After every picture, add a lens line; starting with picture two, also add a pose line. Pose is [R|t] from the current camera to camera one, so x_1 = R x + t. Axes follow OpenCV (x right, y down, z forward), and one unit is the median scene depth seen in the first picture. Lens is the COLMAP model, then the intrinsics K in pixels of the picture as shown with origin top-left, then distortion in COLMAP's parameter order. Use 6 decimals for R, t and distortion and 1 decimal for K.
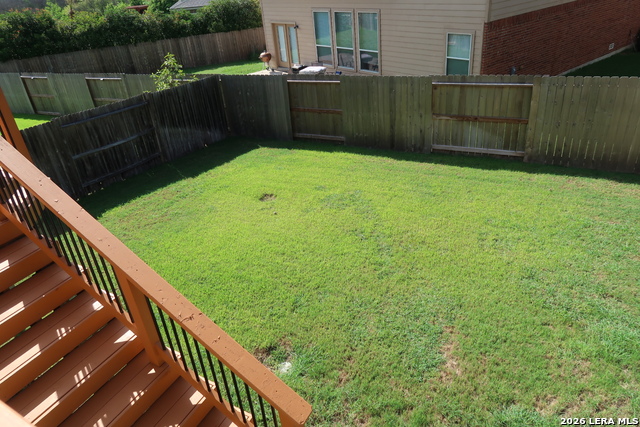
lens RADIAL K [[453.2, 0, 320.0], [0, 453.2, 213.5], [0, 0, 1]] dist [-0.005815, -0.001475]
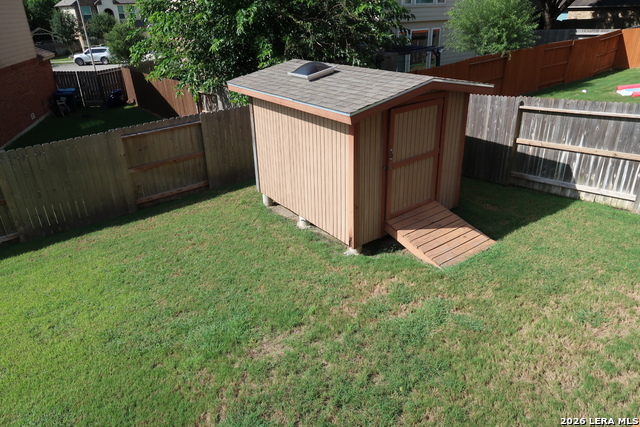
lens RADIAL K [[453.2, 0, 320.0], [0, 453.2, 213.5], [0, 0, 1]] dist [-0.005815, -0.001475]
pose [[0.393738, -0.309854, 0.865425, -0.102381], [0.434689, 0.892318, 0.121715, -0.019491], [-0.809948, 0.328267, 0.486029, 0.063882]]
